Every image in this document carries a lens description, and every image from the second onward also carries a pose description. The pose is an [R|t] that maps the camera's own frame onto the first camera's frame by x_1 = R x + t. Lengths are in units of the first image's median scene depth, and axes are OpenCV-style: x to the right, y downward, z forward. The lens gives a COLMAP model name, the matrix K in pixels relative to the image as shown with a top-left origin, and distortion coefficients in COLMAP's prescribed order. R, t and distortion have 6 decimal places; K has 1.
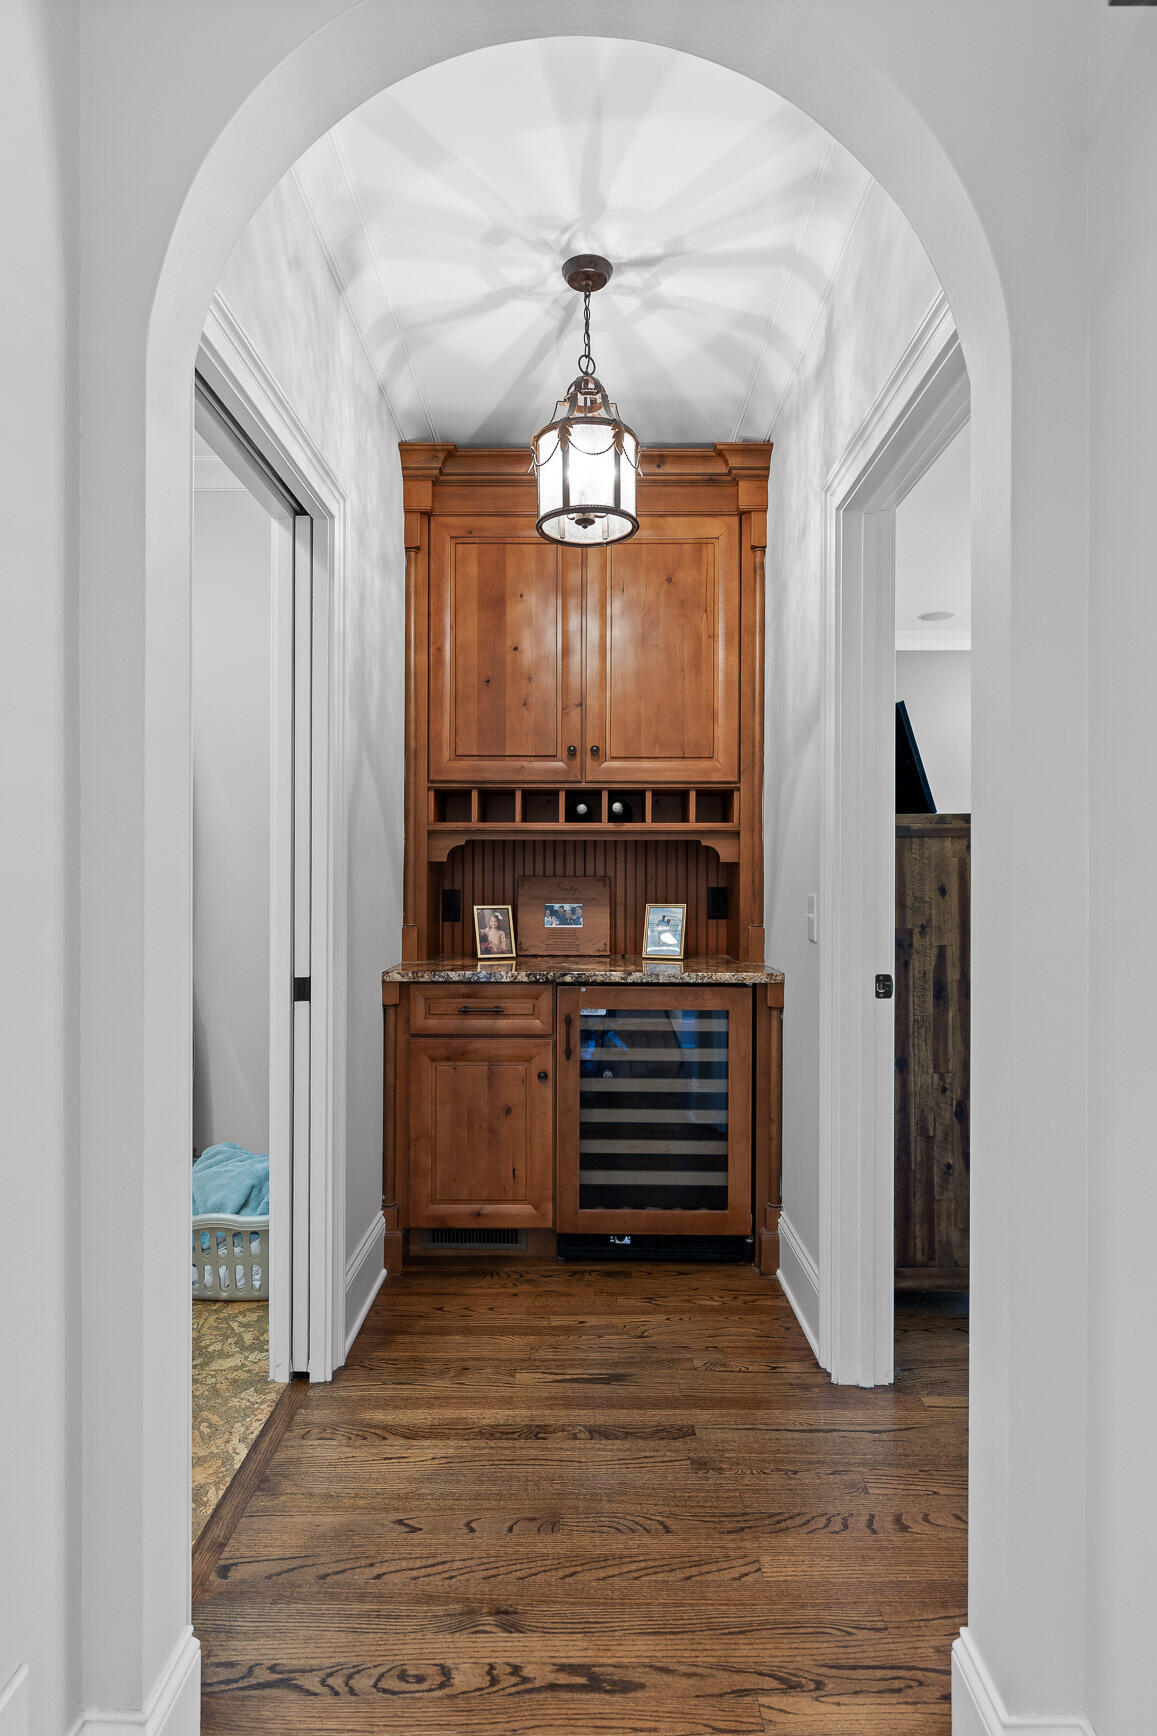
lens RADIAL K [[994.0, 0, 581.5], [0, 994.0, 871.5], [0, 0, 1]] dist [0.002081, 0.000057]
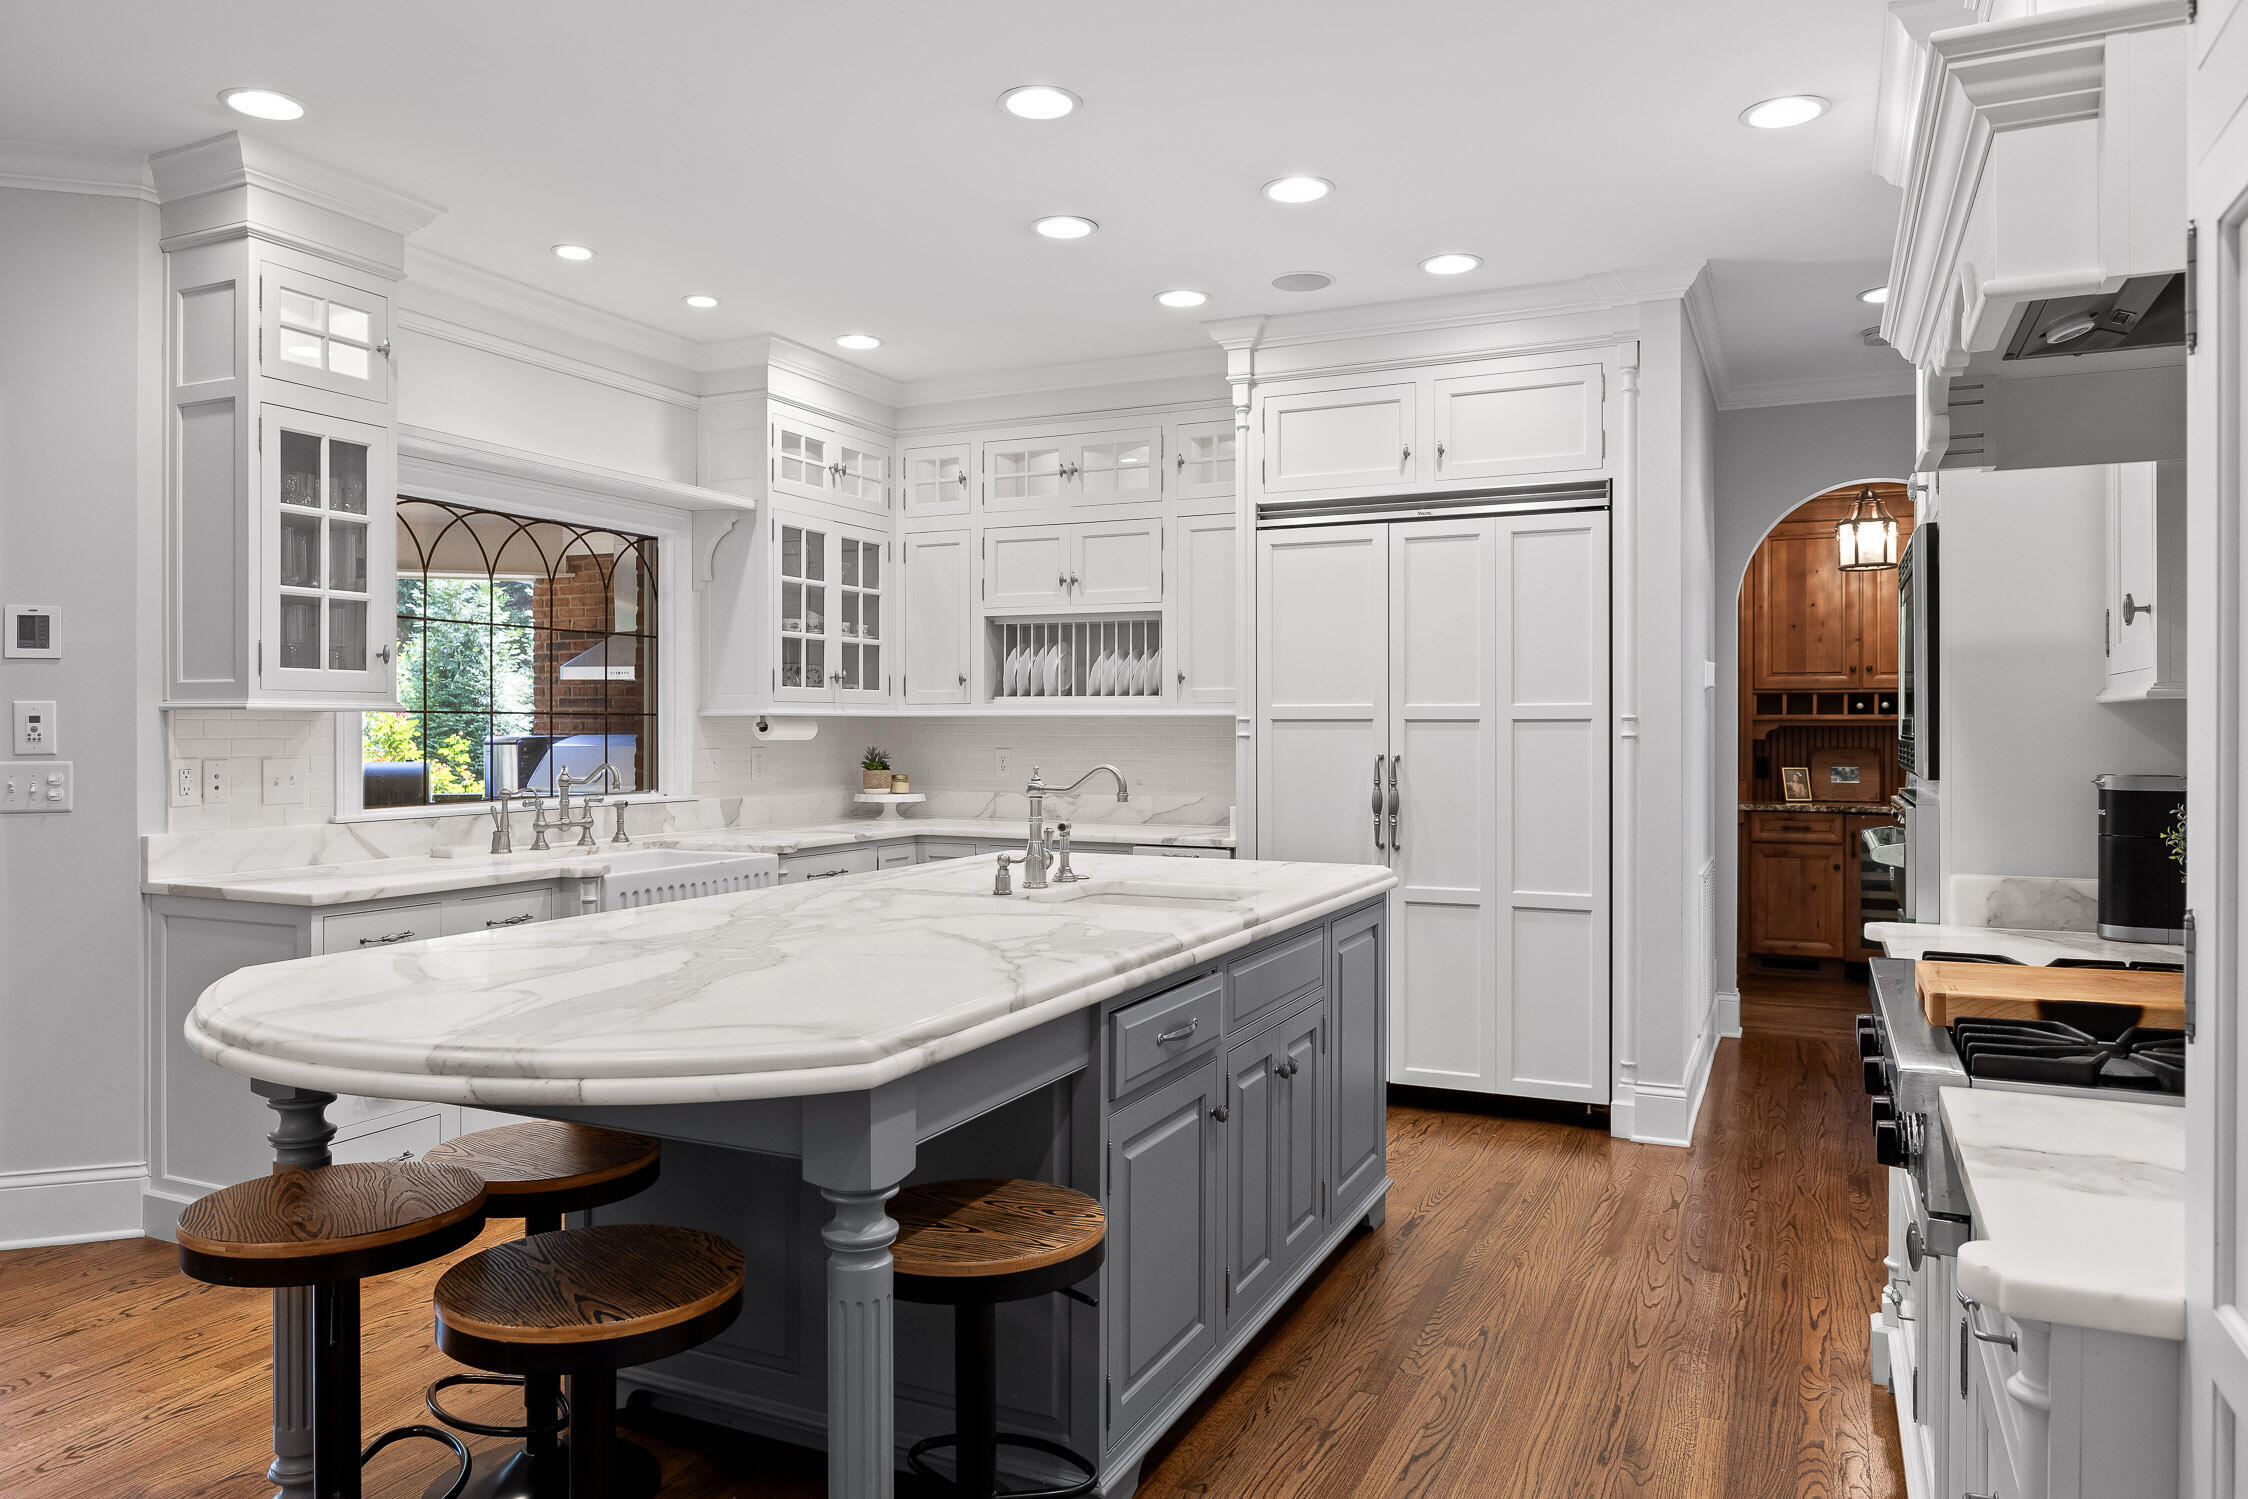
lens RADIAL K [[1504.3, 0, 1114.6], [0, 1504.3, 732.9], [0, 0, 1]] dist [-0.006314, -0.000448]
pose [[0.906717, -0.002046, -0.421736, -0.066784], [0.003046, 0.999994, 0.001697, -0.028160], [0.421730, -0.002824, 0.906717, -1.641587]]
